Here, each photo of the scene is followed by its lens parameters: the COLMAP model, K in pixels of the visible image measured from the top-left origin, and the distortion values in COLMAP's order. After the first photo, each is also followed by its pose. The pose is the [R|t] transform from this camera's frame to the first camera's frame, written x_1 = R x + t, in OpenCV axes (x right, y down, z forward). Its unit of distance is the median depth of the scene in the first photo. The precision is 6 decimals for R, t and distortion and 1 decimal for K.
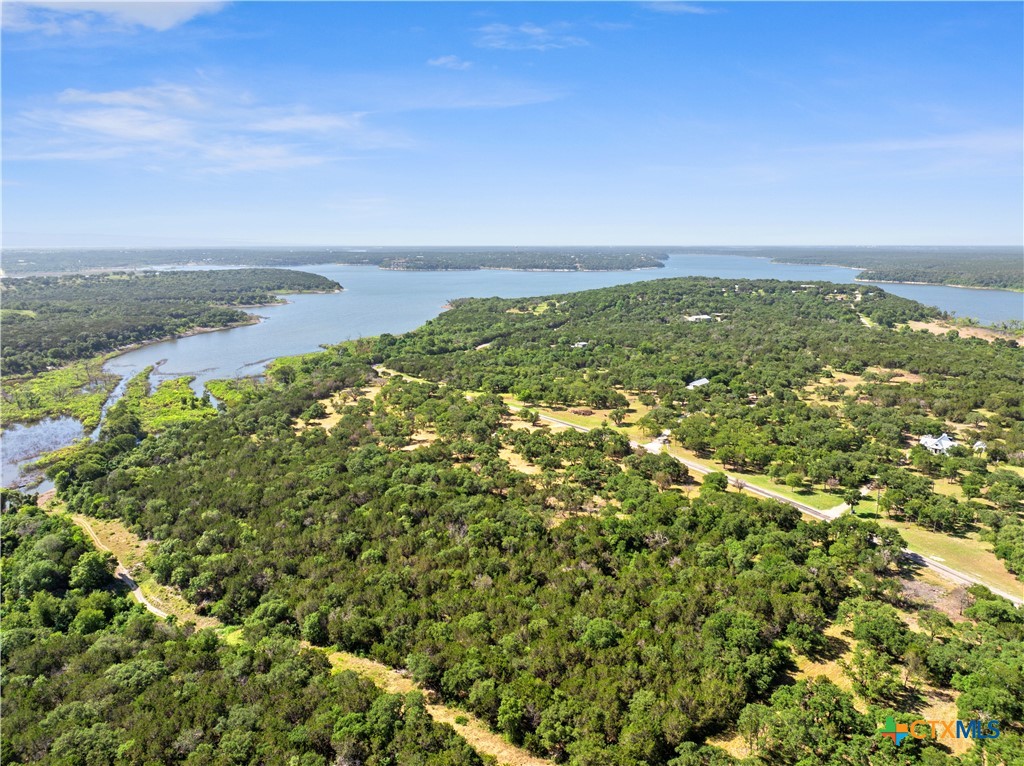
lens RADIAL K [[723.7, 0, 509.5], [0, 723.7, 368.7], [0, 0, 1]] dist [-0.034615, -0.009306]
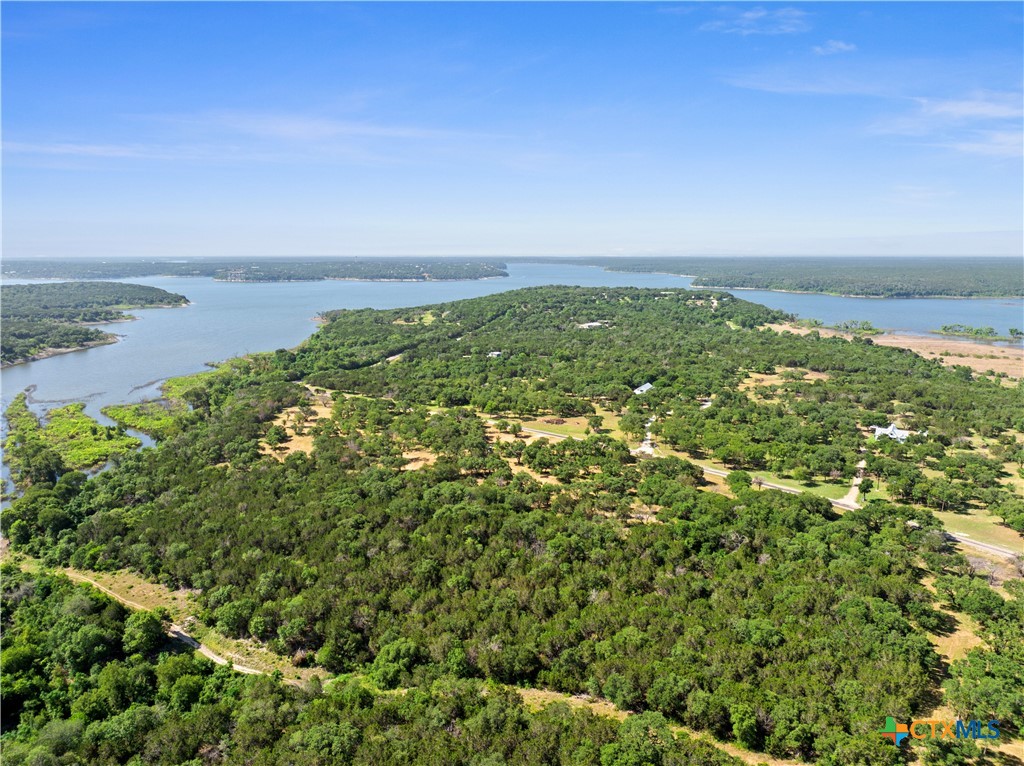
lens RADIAL K [[728.7, 0, 498.5], [0, 728.7, 368.1], [0, 0, 1]] dist [-0.034000, -0.010372]
pose [[0.976005, -0.034143, 0.215054, -0.119639], [0.037350, 0.999243, -0.010865, -0.003496], [-0.214520, 0.018637, 0.976542, 0.017922]]
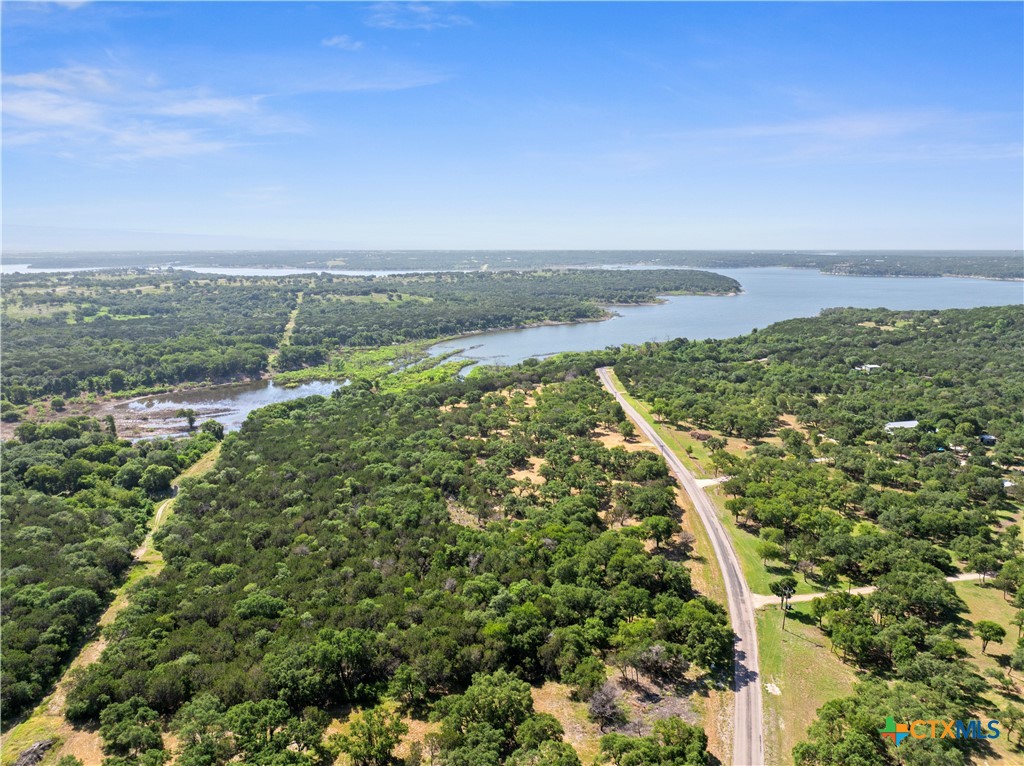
lens RADIAL K [[726.9, 0, 504.3], [0, 726.9, 366.0], [0, 0, 1]] dist [-0.036414, -0.003545]
pose [[0.797013, 0.096944, -0.596132, 0.271888], [-0.101039, 0.994526, 0.026645, -0.015197], [0.595451, 0.038996, 0.802445, 0.090246]]
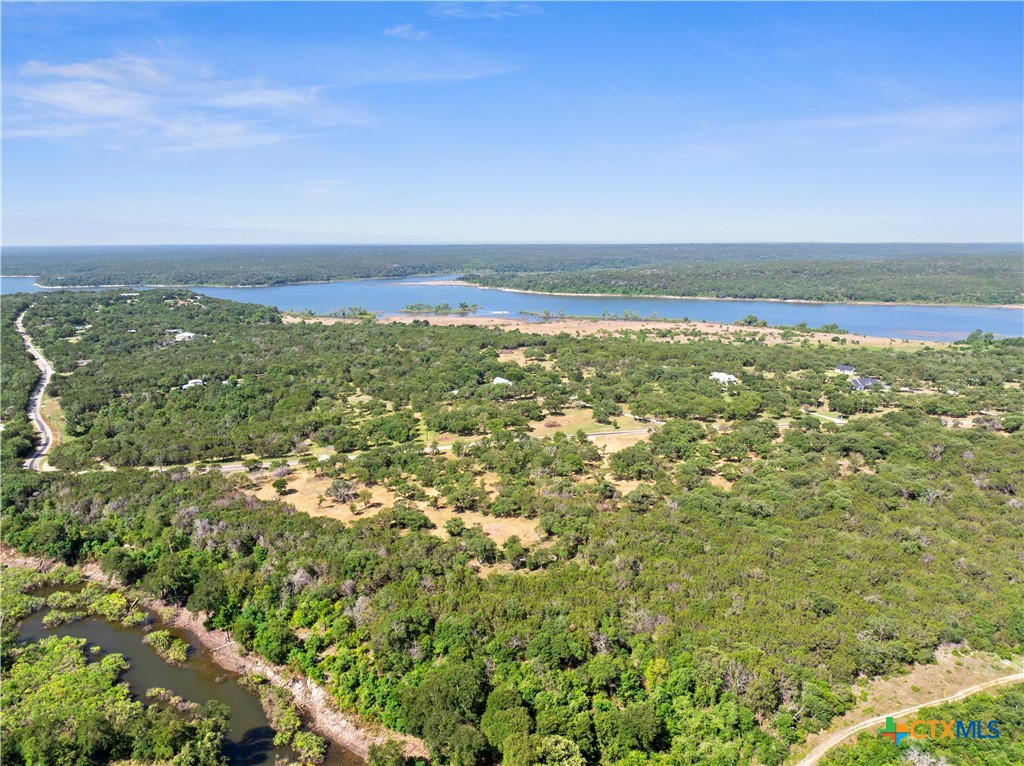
lens RADIAL K [[736.5, 0, 485.6], [0, 736.5, 347.1], [0, 0, 1]] dist [-0.037703, -0.002360]
pose [[0.385846, -0.134208, 0.912749, -0.521158], [0.164932, 0.983458, 0.074884, -0.084031], [-0.907701, 0.121648, 0.401598, 0.424073]]
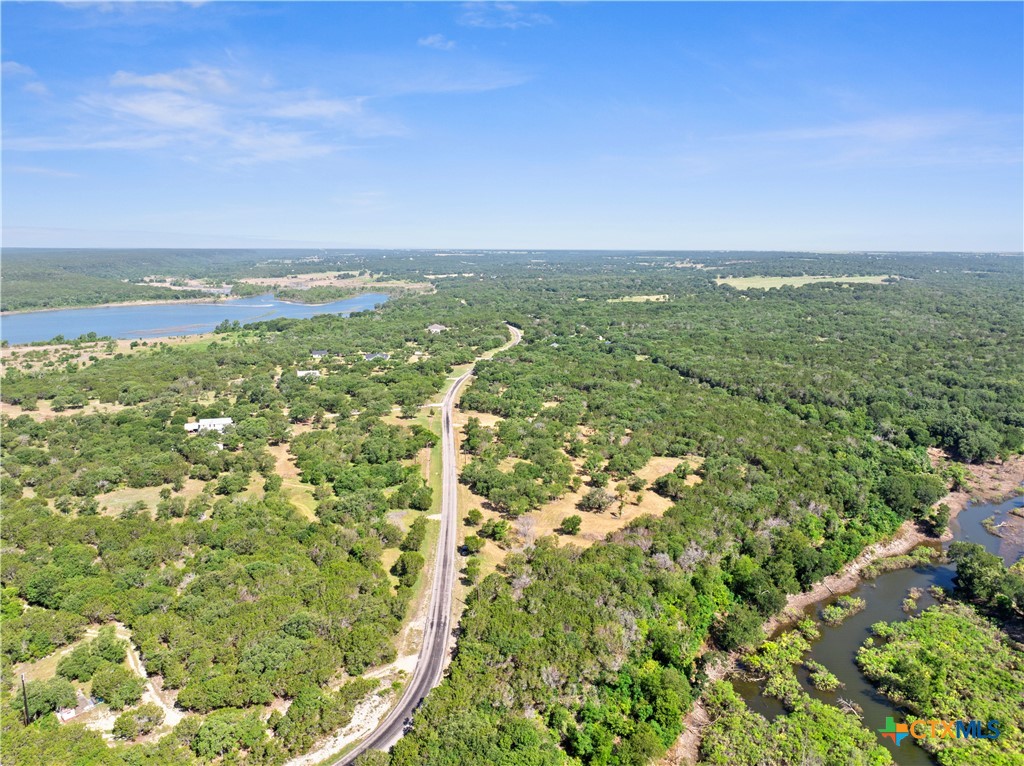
lens RADIAL K [[723.7, 0, 509.5], [0, 723.7, 368.7], [0, 0, 1]] dist [-0.034615, -0.009306]
pose [[-0.840720, -0.093664, 0.533307, -0.329043], [0.090207, 0.946933, 0.308513, -0.190703], [-0.533903, 0.307481, -0.787657, 1.050802]]
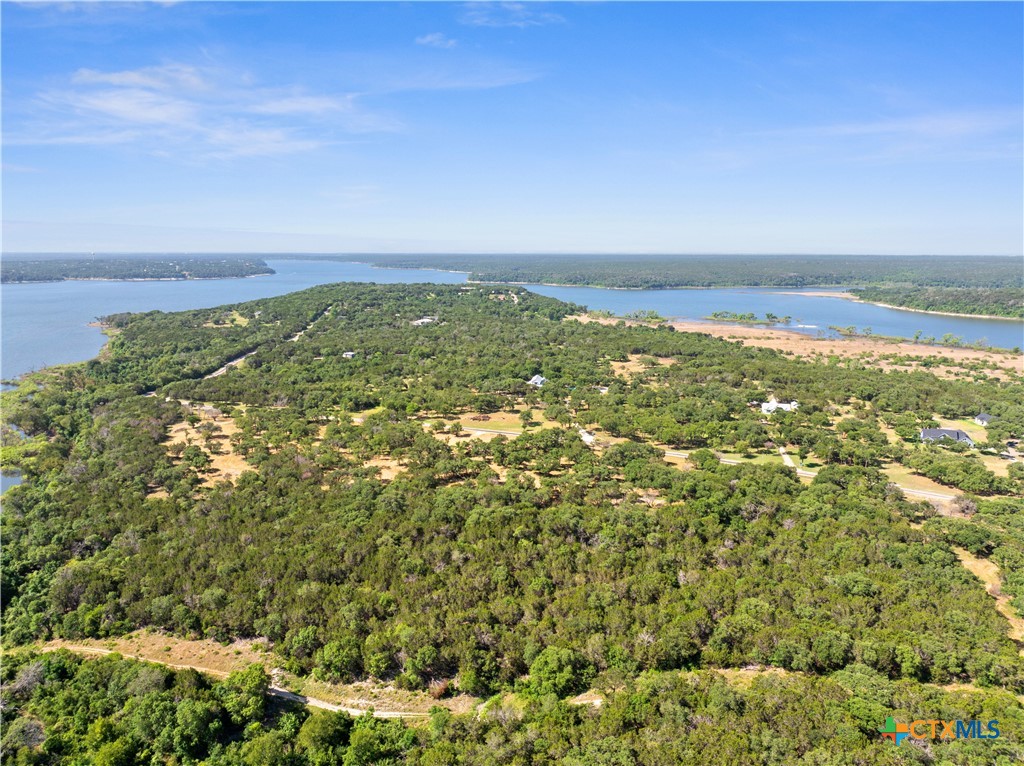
lens RADIAL K [[728.7, 0, 498.5], [0, 728.7, 368.1], [0, 0, 1]] dist [-0.034000, -0.010372]
pose [[0.848839, -0.082582, 0.522161, -0.251951], [0.087540, 0.996045, 0.015222, -0.013964], [-0.521353, 0.032788, 0.852711, 0.077586]]
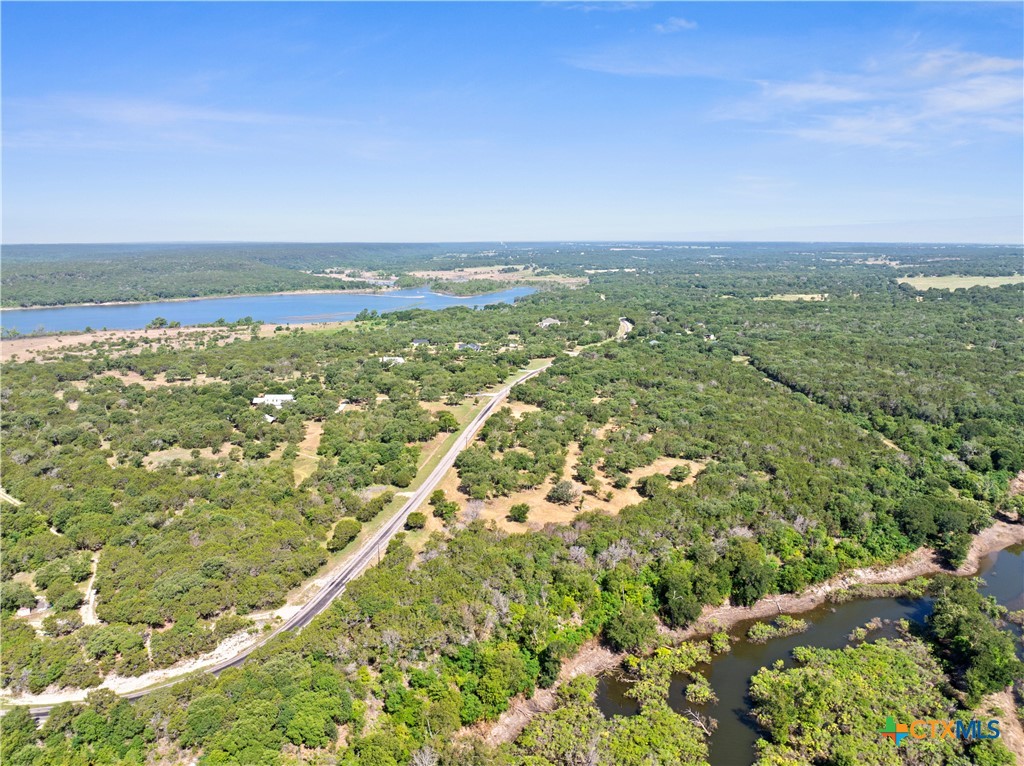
lens RADIAL K [[728.8, 0, 492.1], [0, 728.8, 381.0], [0, 0, 1]] dist [-0.011855, -0.057644]
pose [[-0.664124, -0.143083, 0.733802, -0.435007], [0.128076, 0.945231, 0.300224, -0.178736], [-0.736570, 0.293369, -0.609426, 0.985271]]
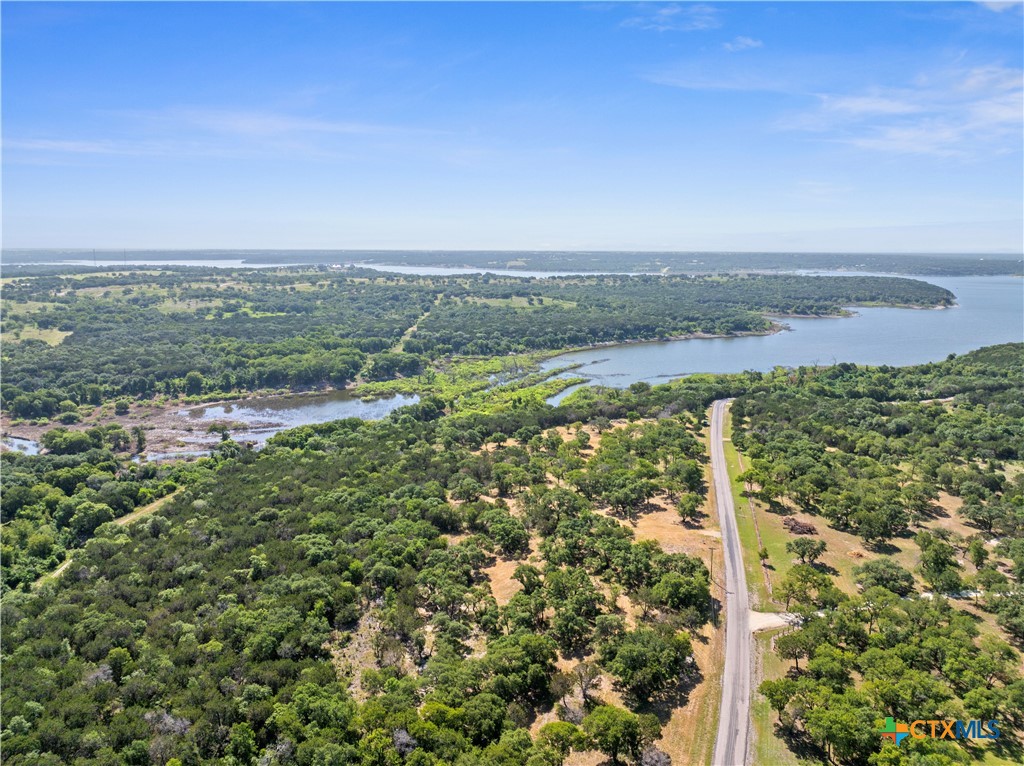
lens RADIAL K [[723.7, 0, 509.5], [0, 723.7, 368.7], [0, 0, 1]] dist [-0.034615, -0.009306]
pose [[0.615954, 0.134226, -0.776263, 0.255041], [-0.139407, 0.988398, 0.060289, -0.045975], [0.775349, 0.071081, 0.627520, 0.267775]]
